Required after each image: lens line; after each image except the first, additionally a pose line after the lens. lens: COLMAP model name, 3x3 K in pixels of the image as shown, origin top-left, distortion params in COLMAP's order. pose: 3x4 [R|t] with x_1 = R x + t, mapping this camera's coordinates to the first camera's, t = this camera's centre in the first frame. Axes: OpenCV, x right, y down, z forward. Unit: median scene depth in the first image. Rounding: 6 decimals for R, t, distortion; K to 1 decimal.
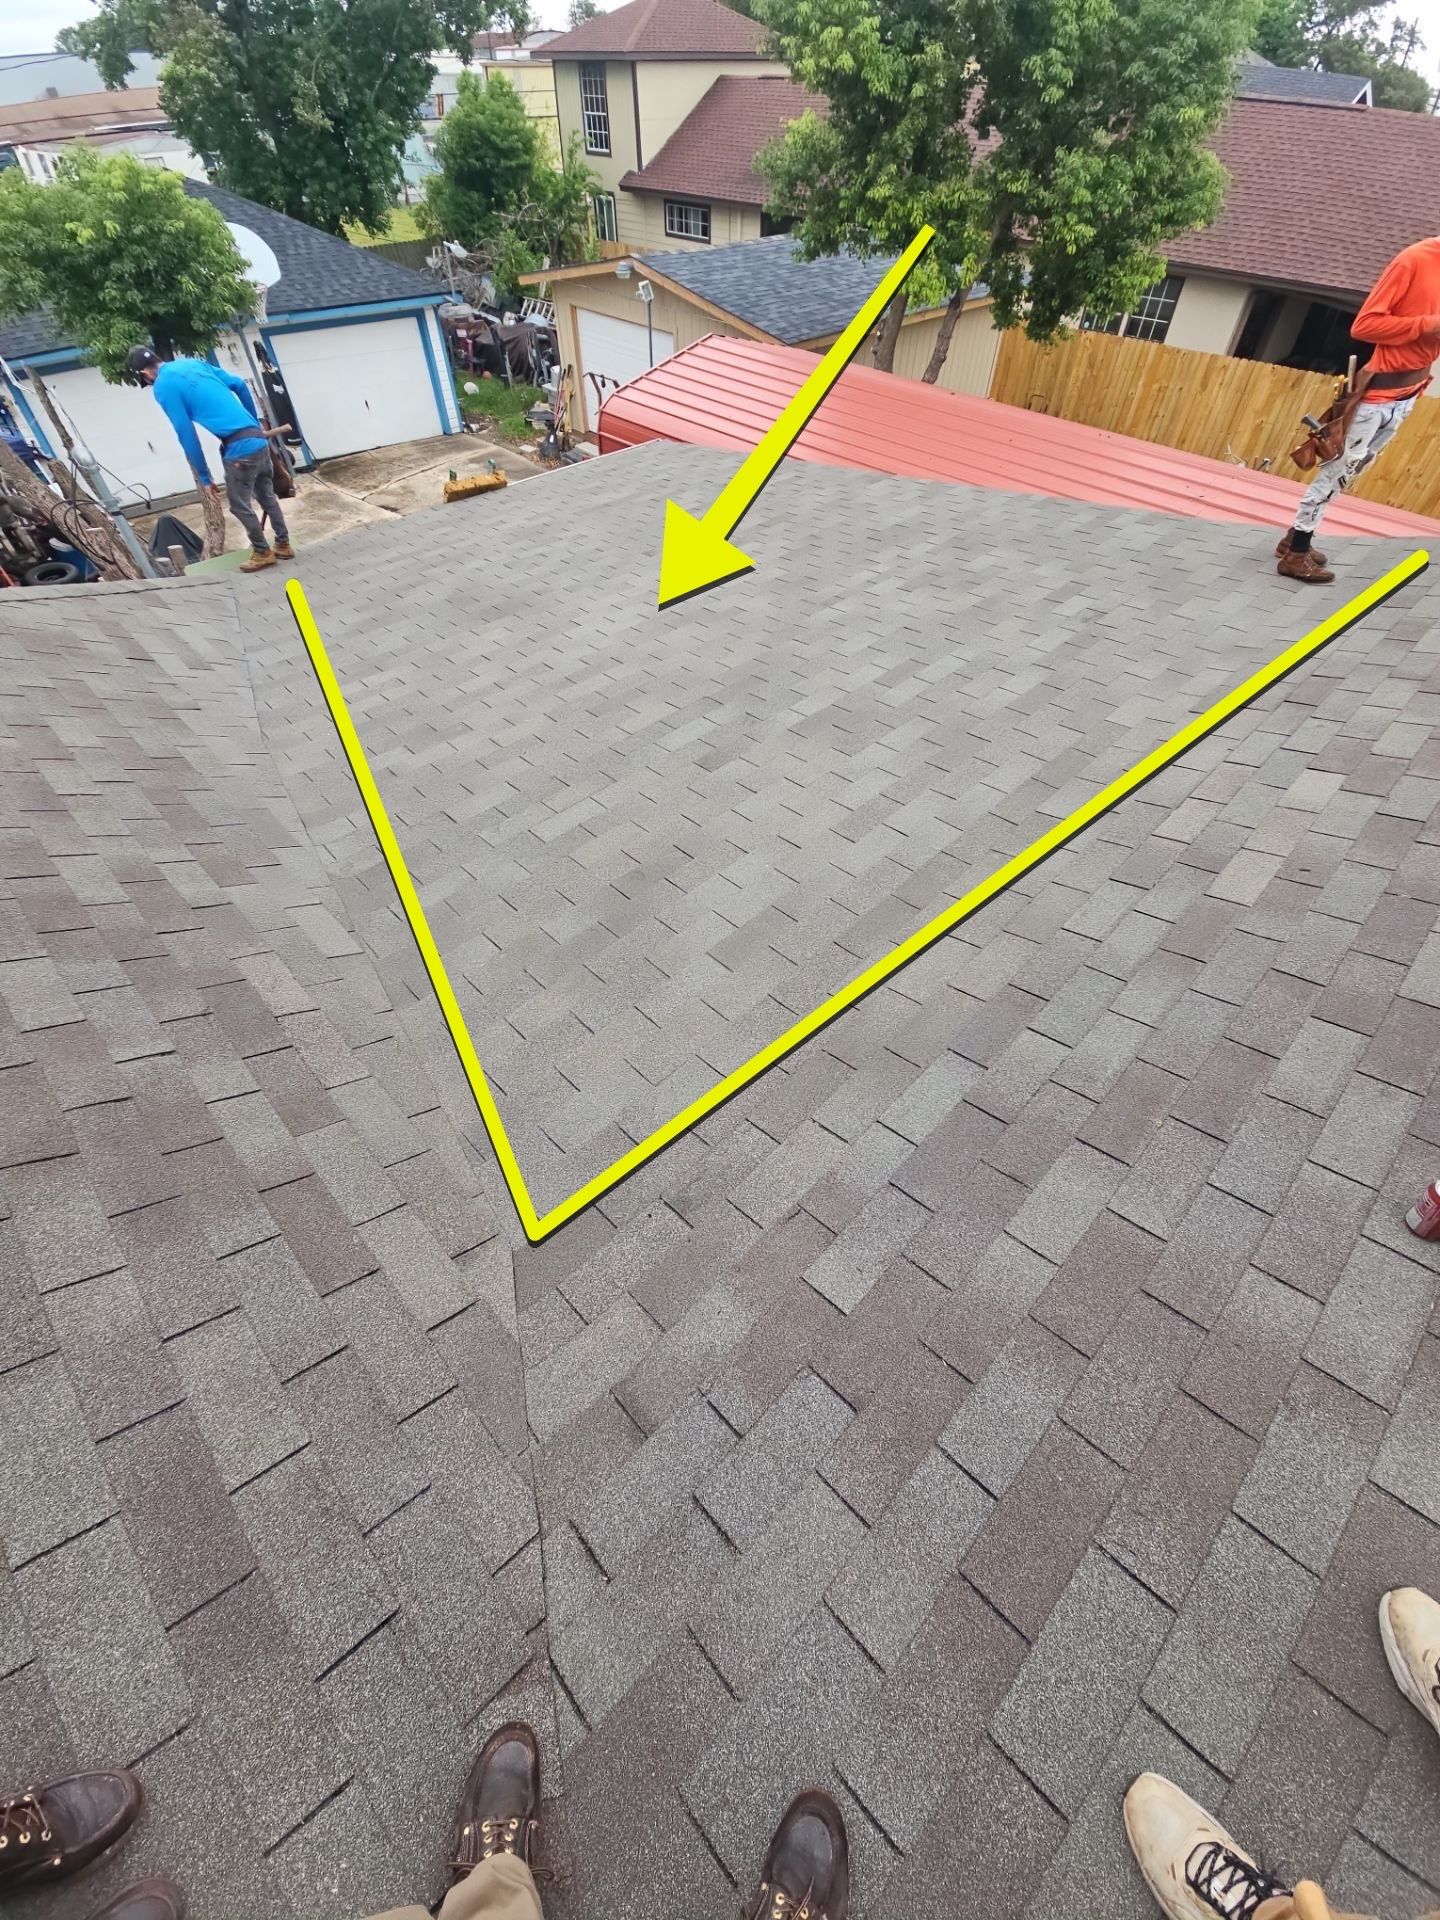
lens RADIAL K [[775.2, 0, 720.0], [0, 775.2, 960.0], [0, 0, 1]] dist [0.010919, -0.007963]
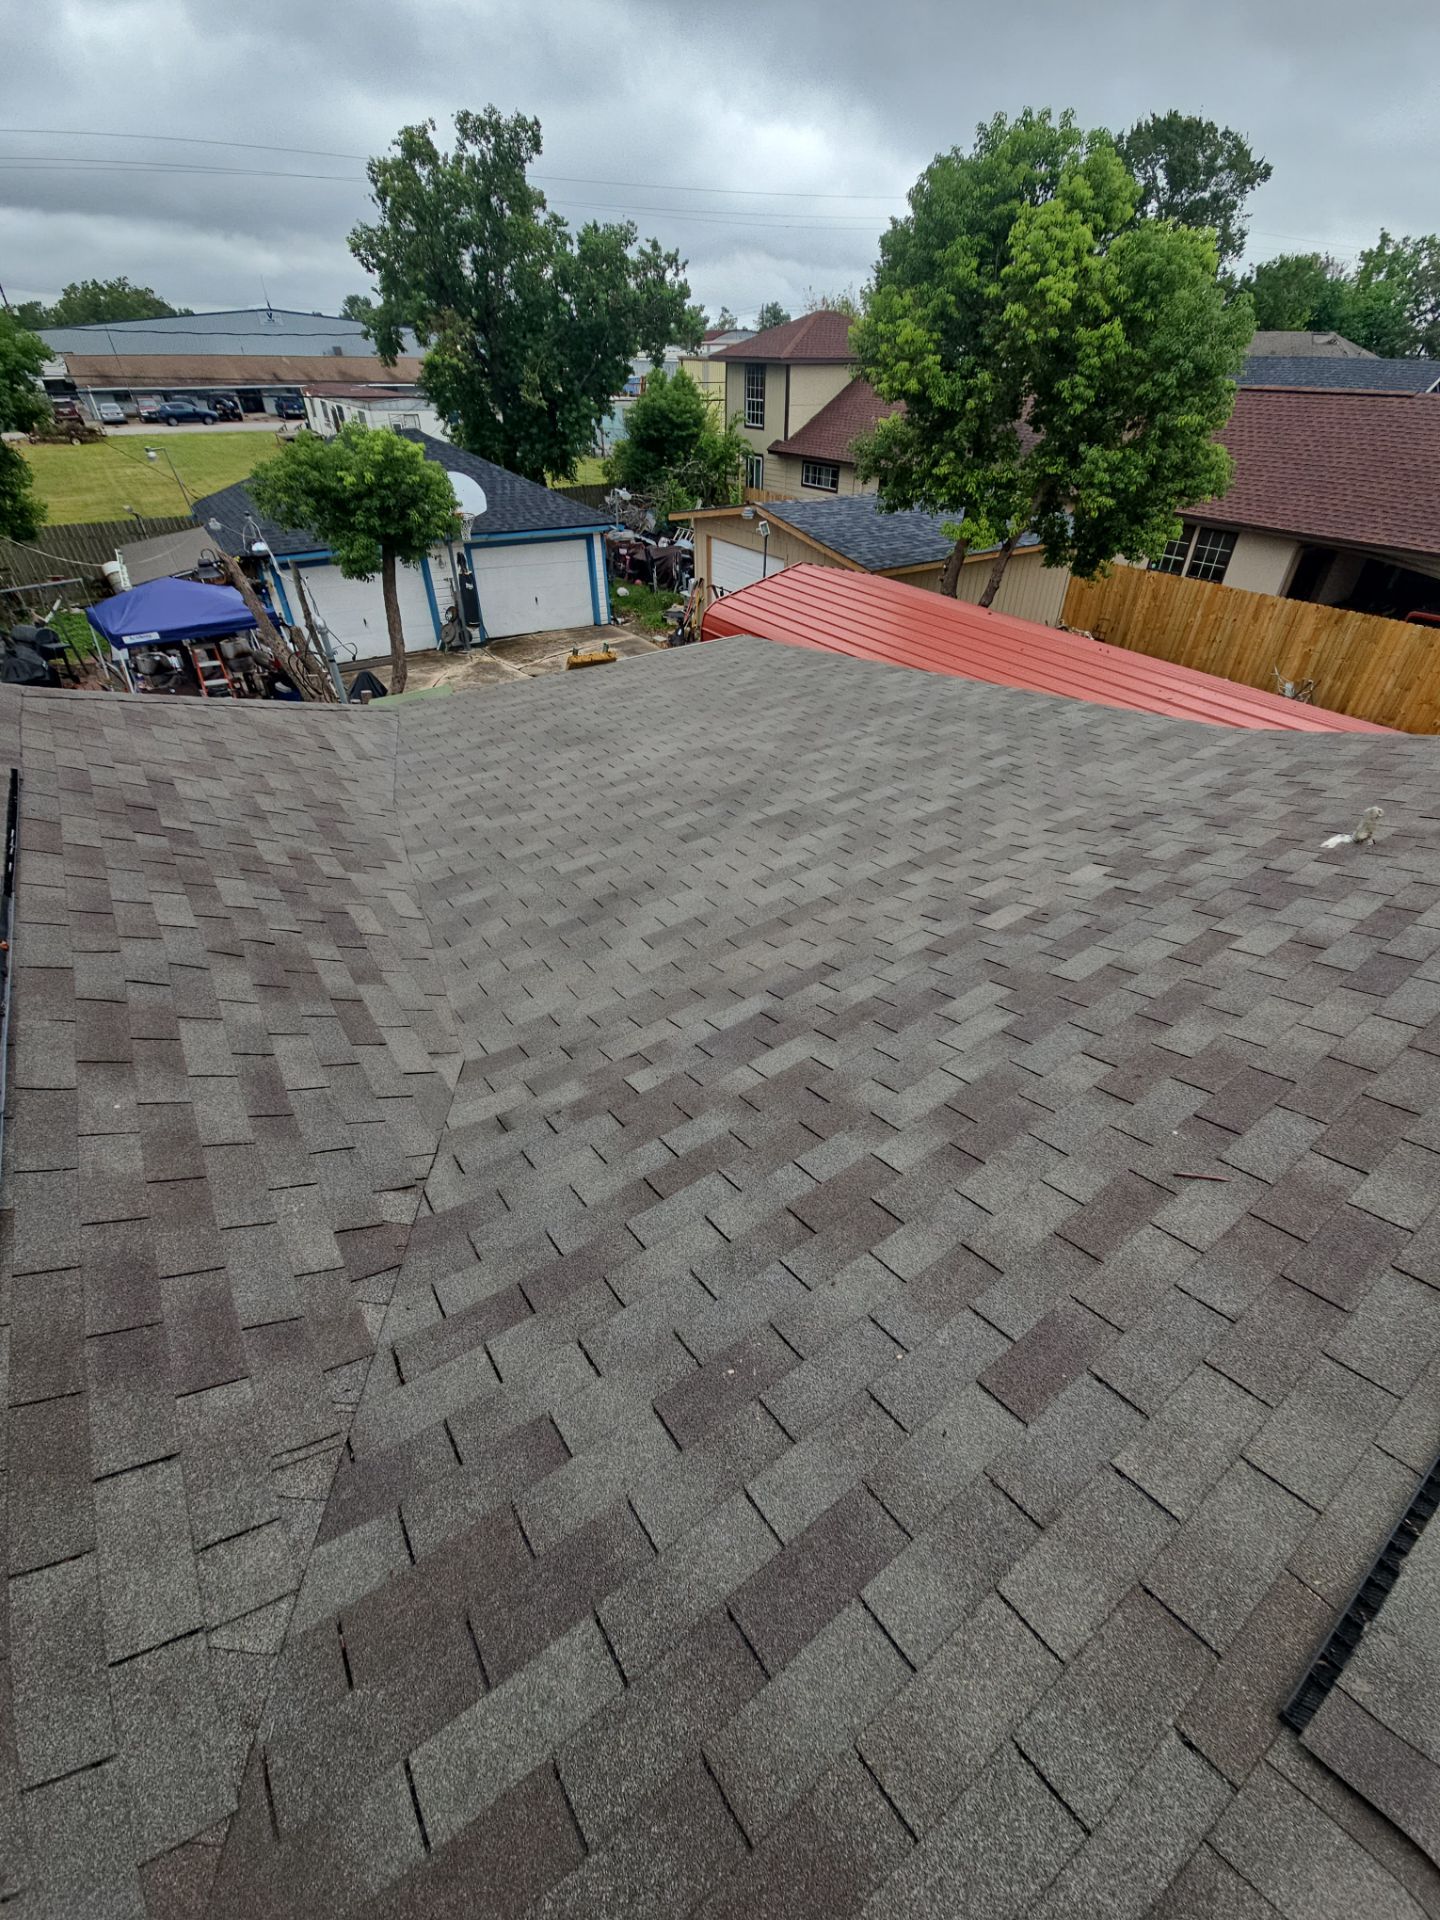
lens RADIAL K [[789.1, 0, 739.6], [0, 789.1, 969.6], [0, 0, 1]] dist [-0.004123, -0.000255]
pose [[0.989311, 0.095599, -0.110114, 0.094359], [-0.114943, 0.975913, -0.185426, 0.084867], [0.089735, 0.196100, 0.976469, -0.123268]]
